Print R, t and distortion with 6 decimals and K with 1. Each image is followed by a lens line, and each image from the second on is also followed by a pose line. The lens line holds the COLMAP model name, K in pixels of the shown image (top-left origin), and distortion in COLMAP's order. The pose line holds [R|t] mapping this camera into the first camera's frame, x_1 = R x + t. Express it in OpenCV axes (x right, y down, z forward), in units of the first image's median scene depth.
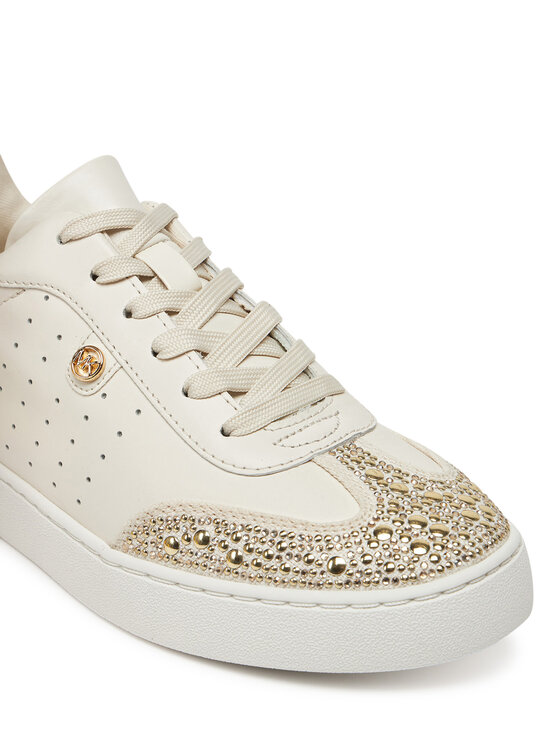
lens RADIAL K [[1653.0, 0, 284.3], [0, 1653.0, 373.3], [0, 0, 1]] dist [-0.059235, 0.000000]
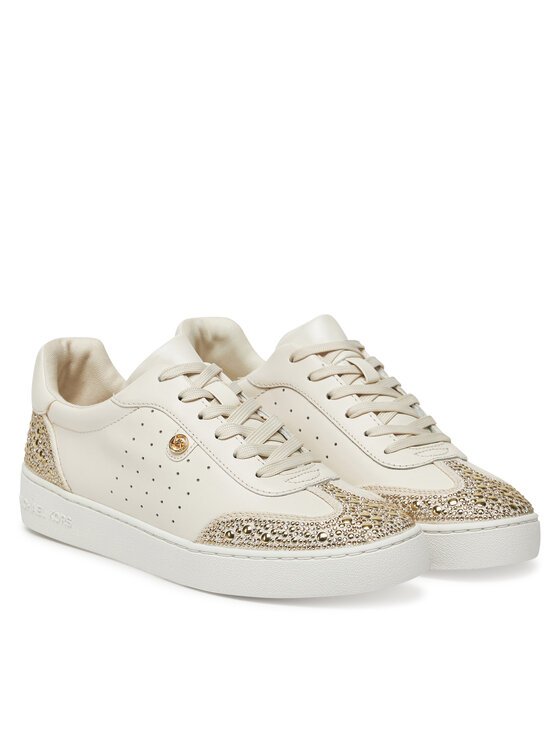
lens RADIAL K [[2190.6, 0, 278.5], [0, 2190.6, 373.0], [0, 0, 1]] dist [0.146000, 0.000000]
pose [[0.998086, -0.000421, 0.061835, -0.161844], [0.014614, 0.973258, -0.229249, 0.477658], [-0.060085, 0.229714, 0.971402, -1.365423]]
